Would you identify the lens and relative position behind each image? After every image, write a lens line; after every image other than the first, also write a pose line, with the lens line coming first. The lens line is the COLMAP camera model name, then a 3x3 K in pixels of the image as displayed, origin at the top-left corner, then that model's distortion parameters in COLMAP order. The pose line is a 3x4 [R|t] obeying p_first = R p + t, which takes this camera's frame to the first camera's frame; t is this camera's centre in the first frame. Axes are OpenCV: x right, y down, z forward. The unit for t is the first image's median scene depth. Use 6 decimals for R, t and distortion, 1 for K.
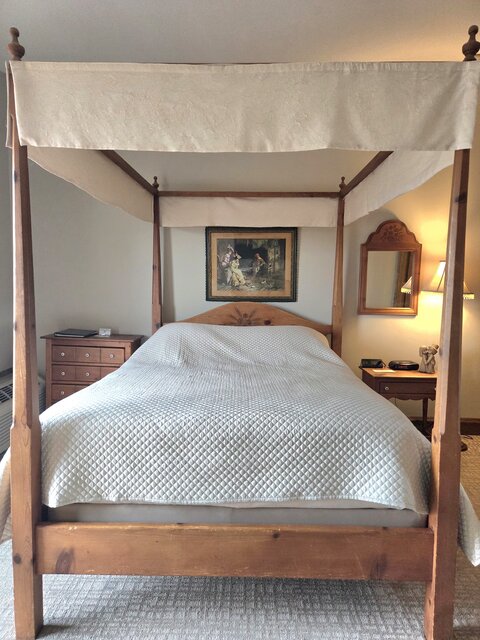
lens RADIAL K [[428.7, 0, 239.2], [0, 428.7, 317.1], [0, 0, 1]] dist [0.038167, -0.010307]
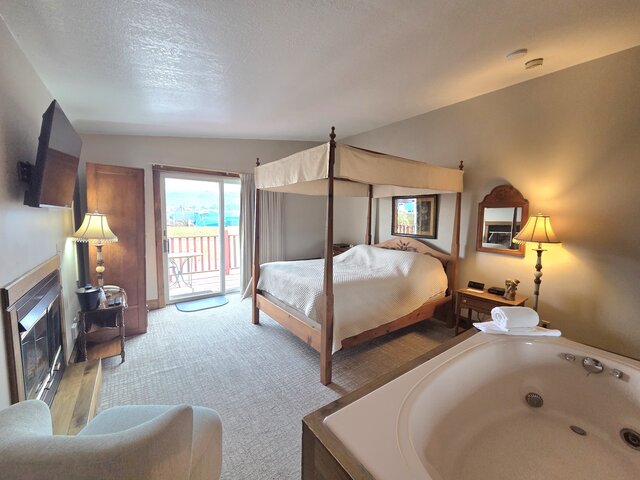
lens RADIAL K [[261.1, 0, 314.8], [0, 261.1, 239.7], [0, 0, 1]] dist [-0.001472, 0.000377]
pose [[0.594639, 0.077015, -0.800296, 0.668493], [-0.079807, 0.996140, 0.036563, -0.034061], [0.800022, 0.042127, 0.598489, 0.033823]]
